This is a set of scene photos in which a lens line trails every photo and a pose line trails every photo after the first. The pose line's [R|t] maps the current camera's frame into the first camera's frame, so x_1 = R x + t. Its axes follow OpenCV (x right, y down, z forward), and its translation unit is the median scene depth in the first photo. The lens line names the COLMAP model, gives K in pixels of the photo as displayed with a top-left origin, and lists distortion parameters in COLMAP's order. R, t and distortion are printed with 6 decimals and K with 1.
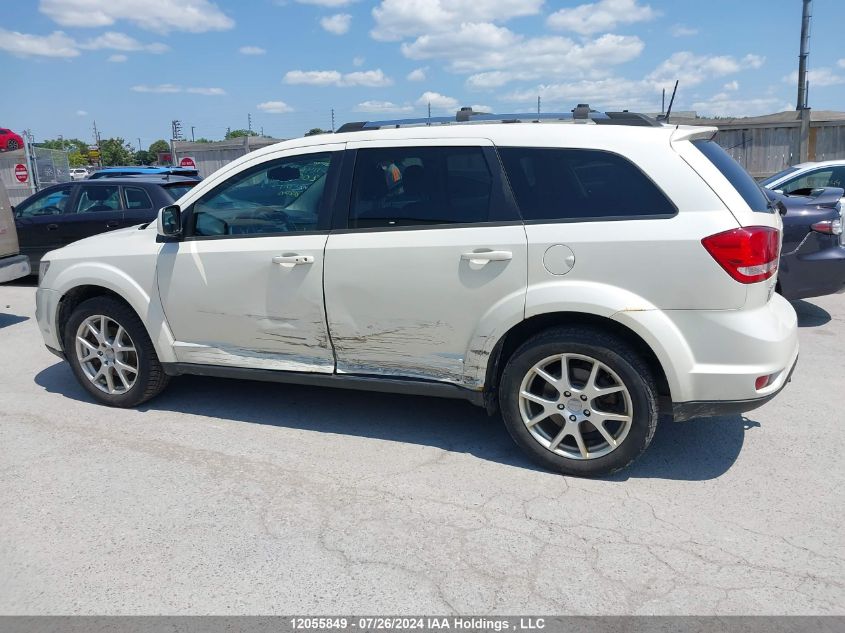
lens RADIAL K [[749.8, 0, 436.8], [0, 749.8, 317.8], [0, 0, 1]] dist [0.061908, -0.088544]
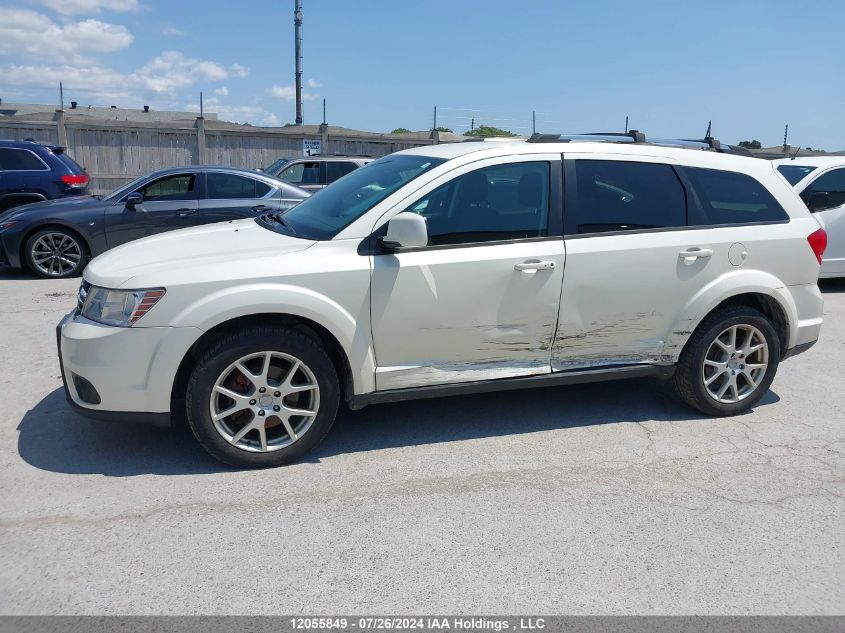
lens RADIAL K [[749.8, 0, 436.8], [0, 749.8, 317.8], [0, 0, 1]] dist [0.061908, -0.088544]
pose [[0.712633, -0.095399, 0.695021, -0.842895], [0.094264, 0.994748, 0.039887, -0.051054], [-0.695176, 0.037091, 0.717882, 0.309200]]
